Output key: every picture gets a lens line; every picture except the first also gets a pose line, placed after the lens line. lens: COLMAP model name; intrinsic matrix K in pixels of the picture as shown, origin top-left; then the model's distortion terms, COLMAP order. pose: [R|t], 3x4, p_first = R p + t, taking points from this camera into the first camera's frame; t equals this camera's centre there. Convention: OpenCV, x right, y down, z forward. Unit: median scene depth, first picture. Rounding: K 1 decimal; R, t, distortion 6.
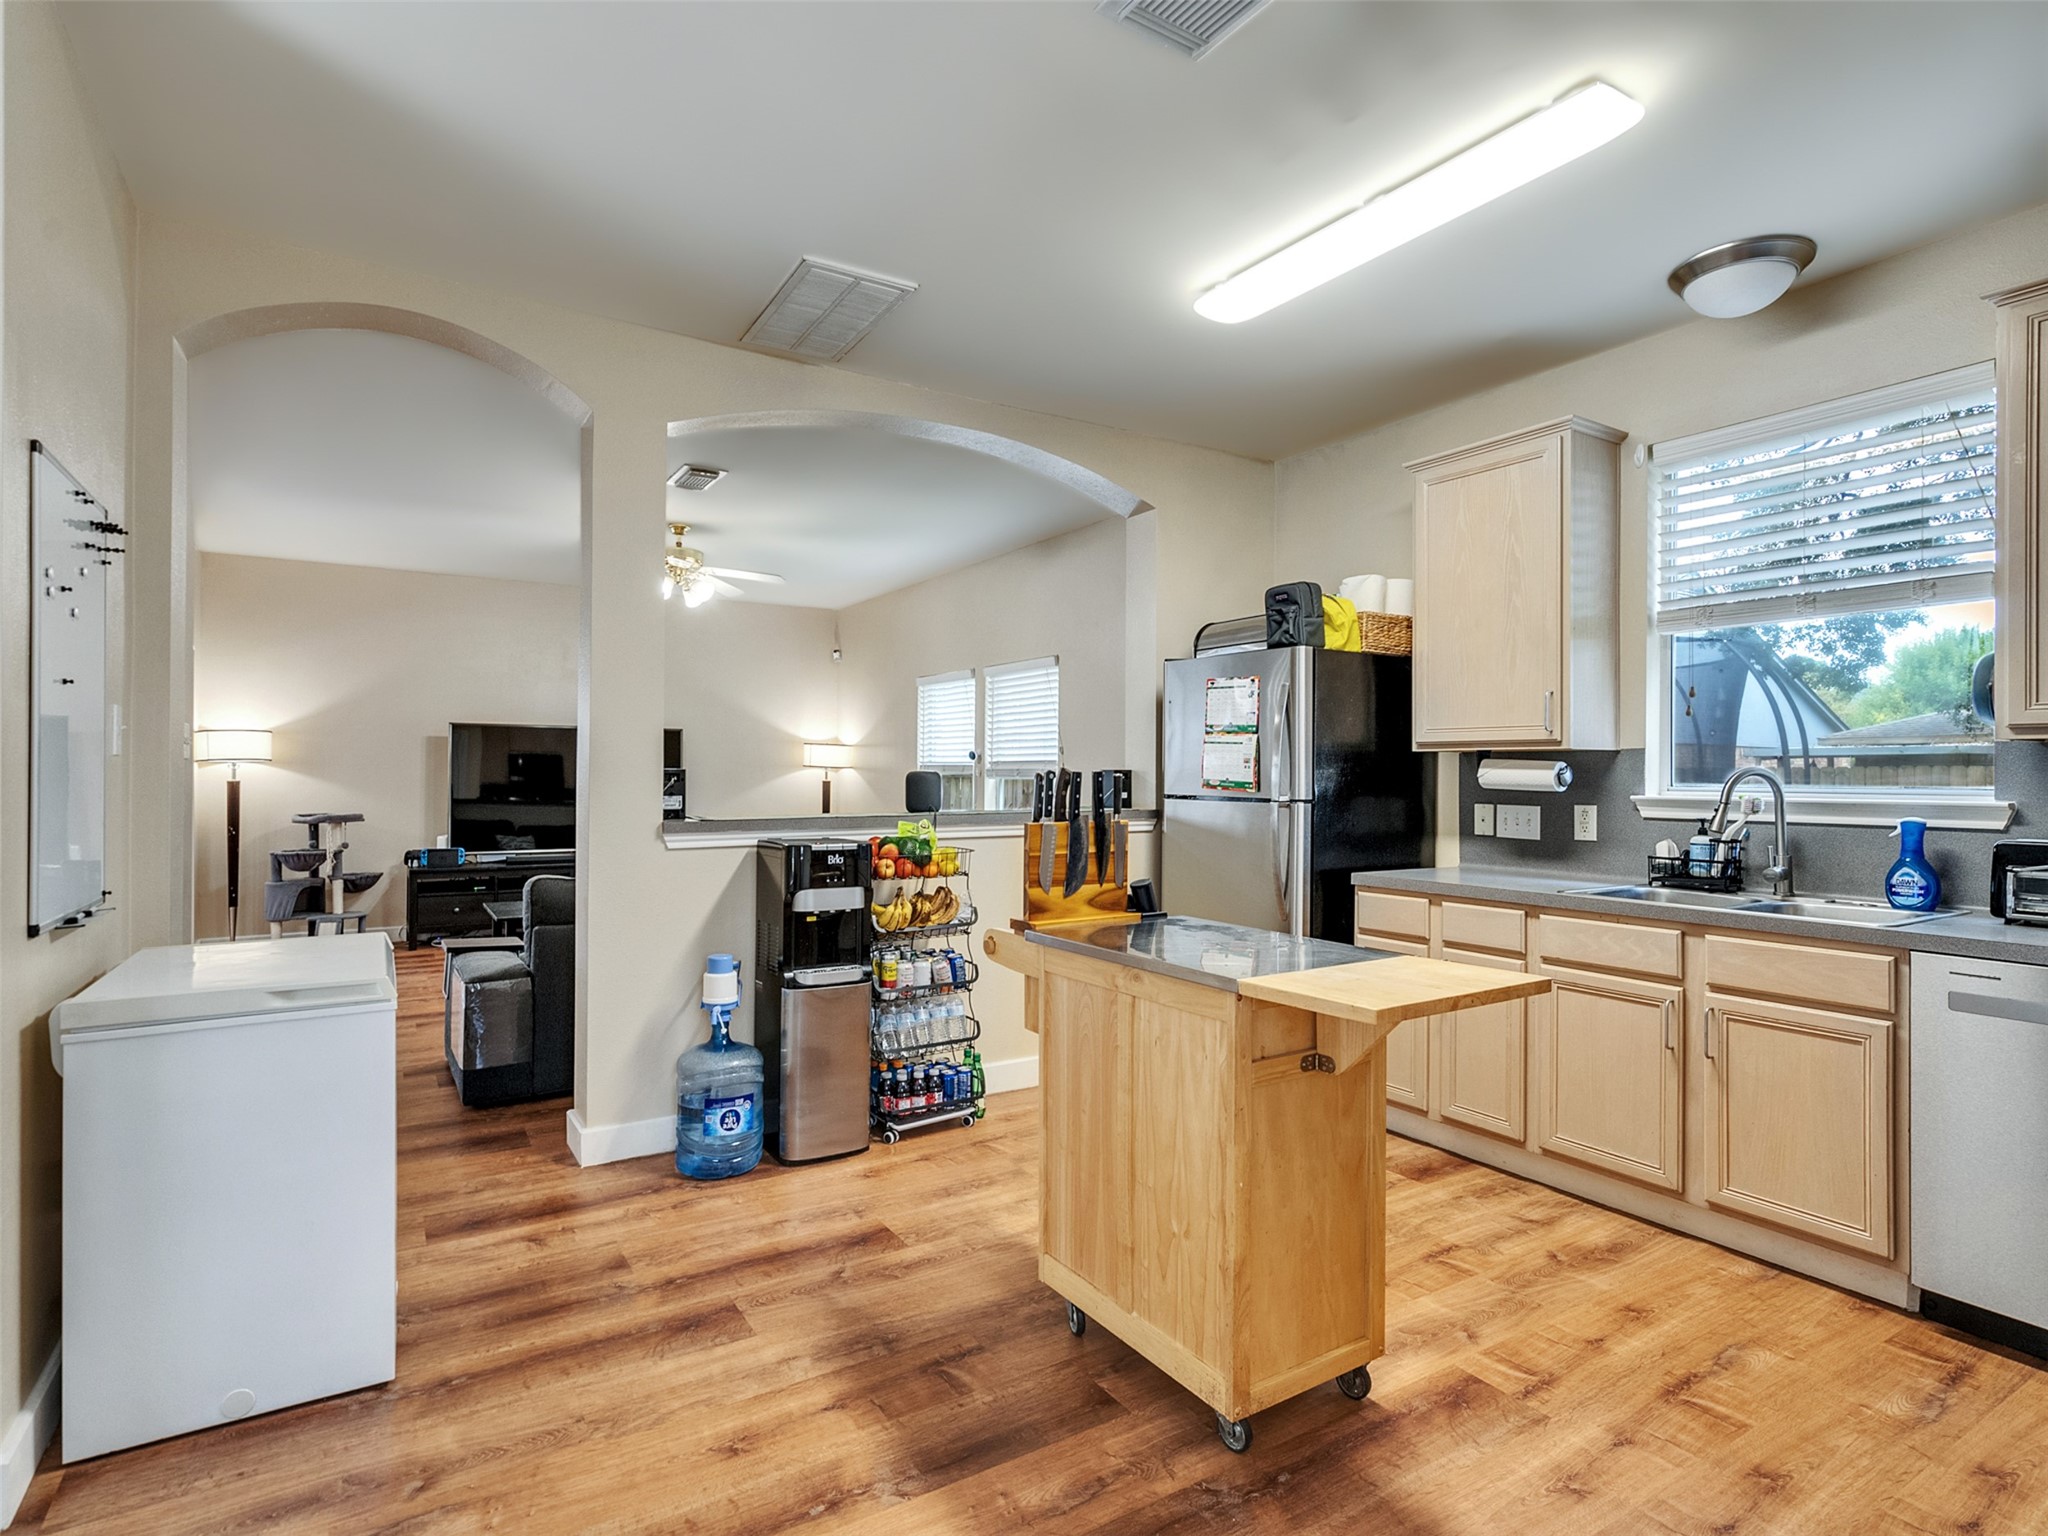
lens RADIAL K [[1049.4, 0, 1005.5], [0, 1049.4, 771.5], [0, 0, 1]] dist [-0.008061, 0.006236]
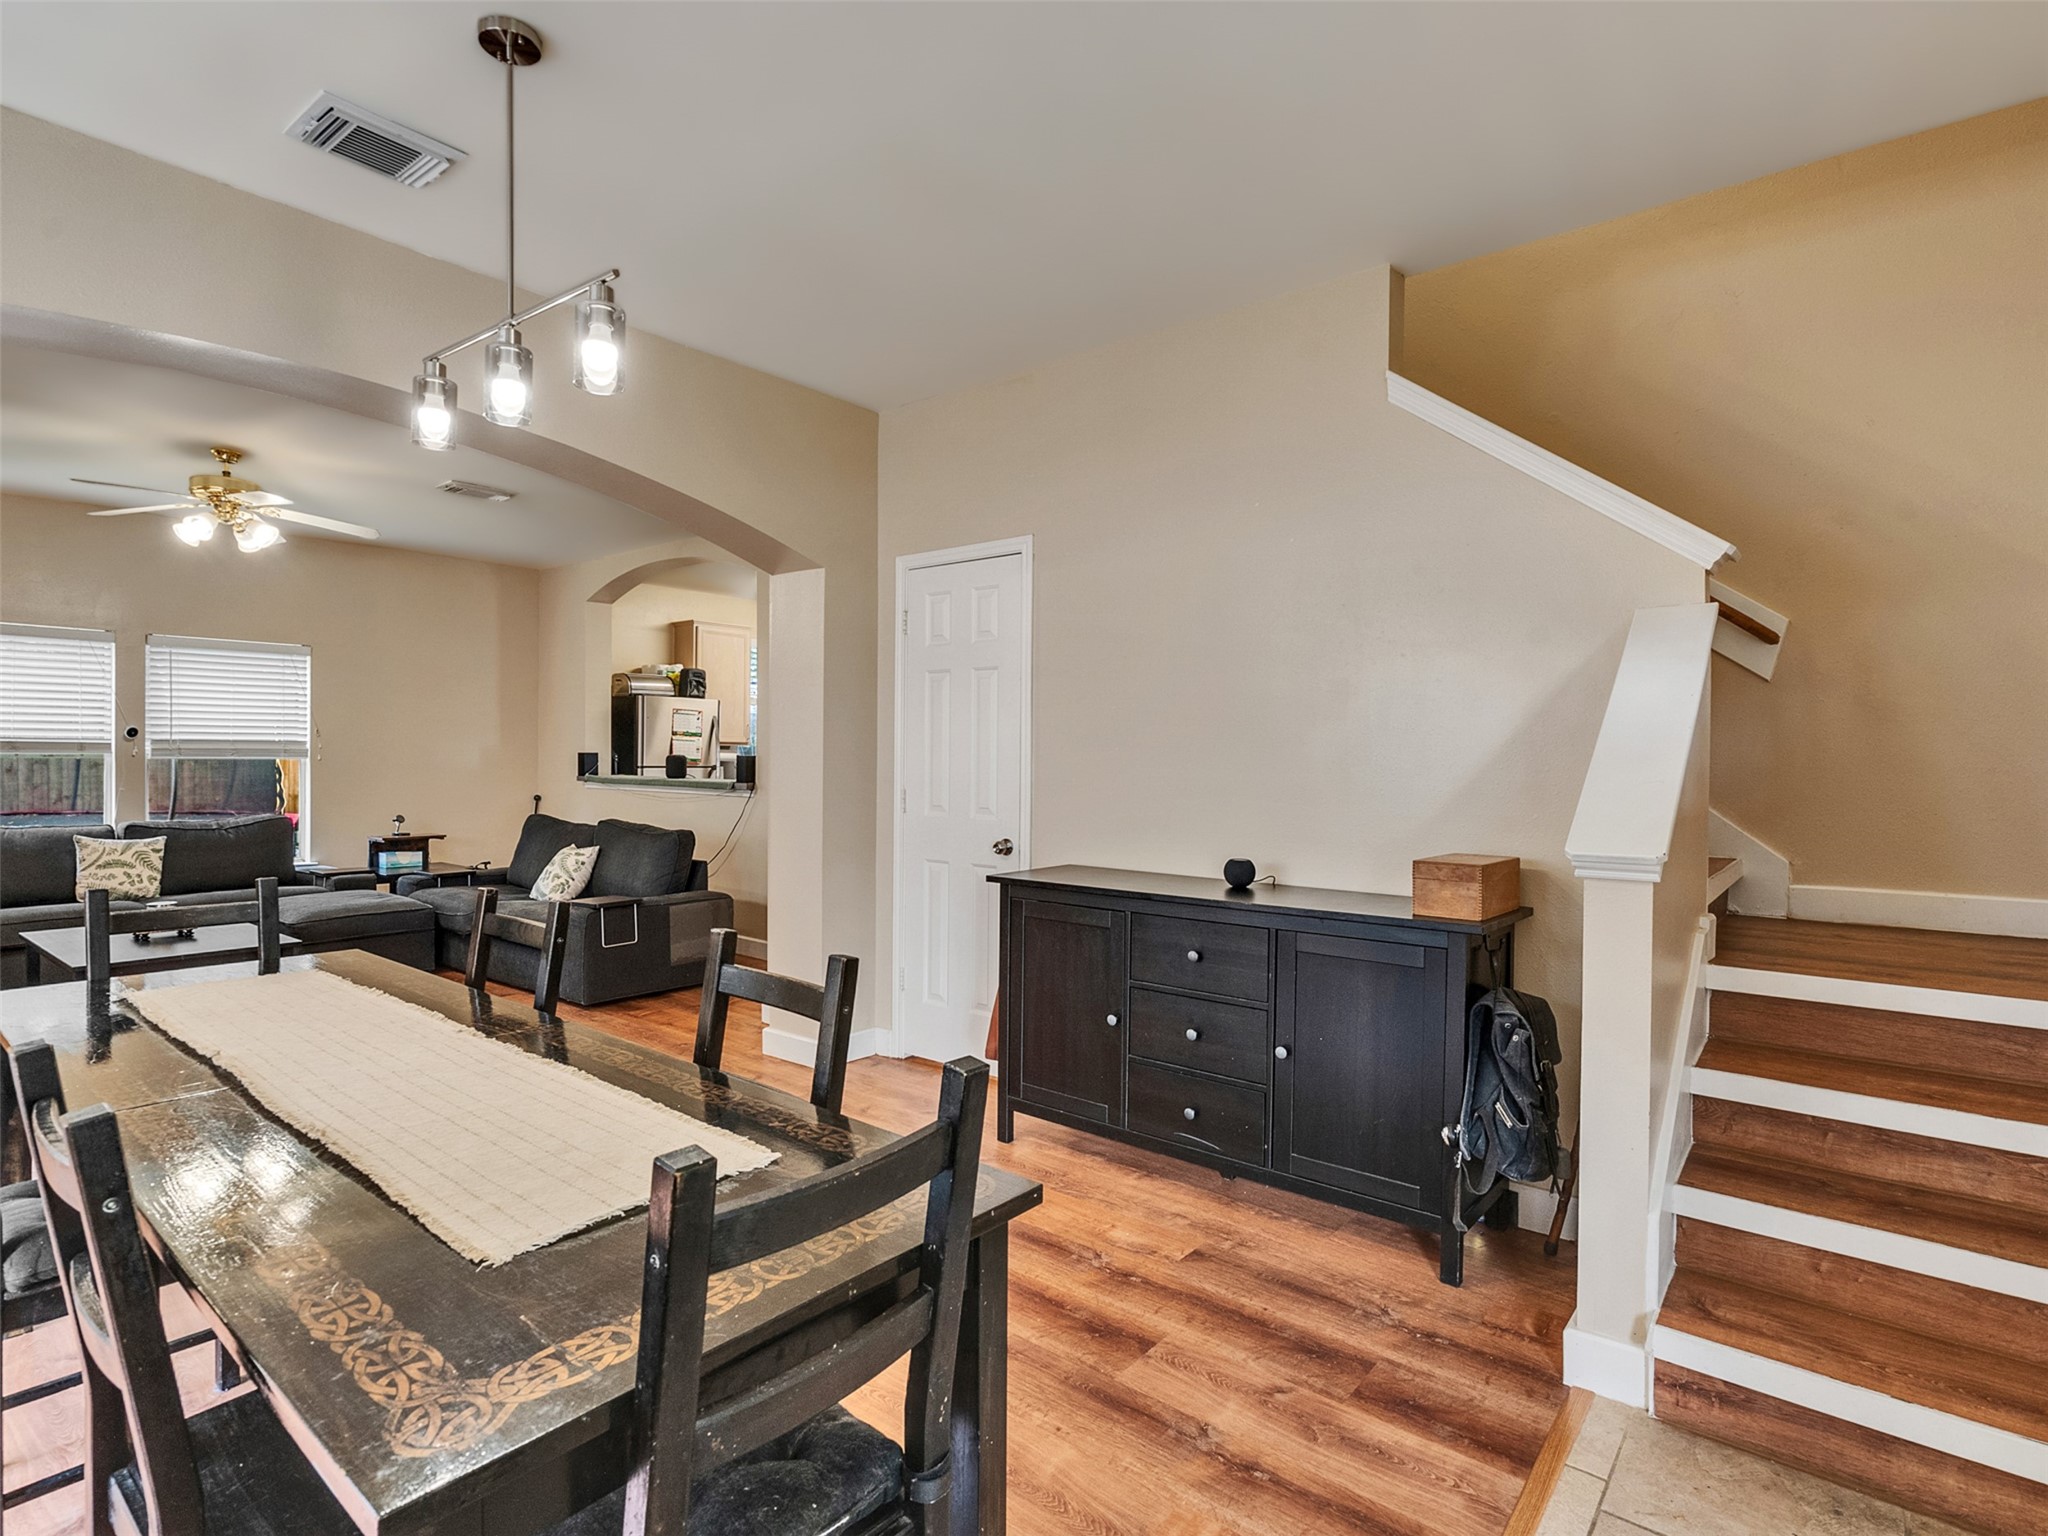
lens RADIAL K [[1049.4, 0, 1009.3], [0, 1049.4, 766.1], [0, 0, 1]] dist [-0.008061, 0.006236]
pose [[-0.321677, -0.017287, 0.946692, -2.425151], [-0.010880, 0.999835, 0.014560, -0.016409], [-0.946787, -0.005616, -0.321812, 1.296656]]
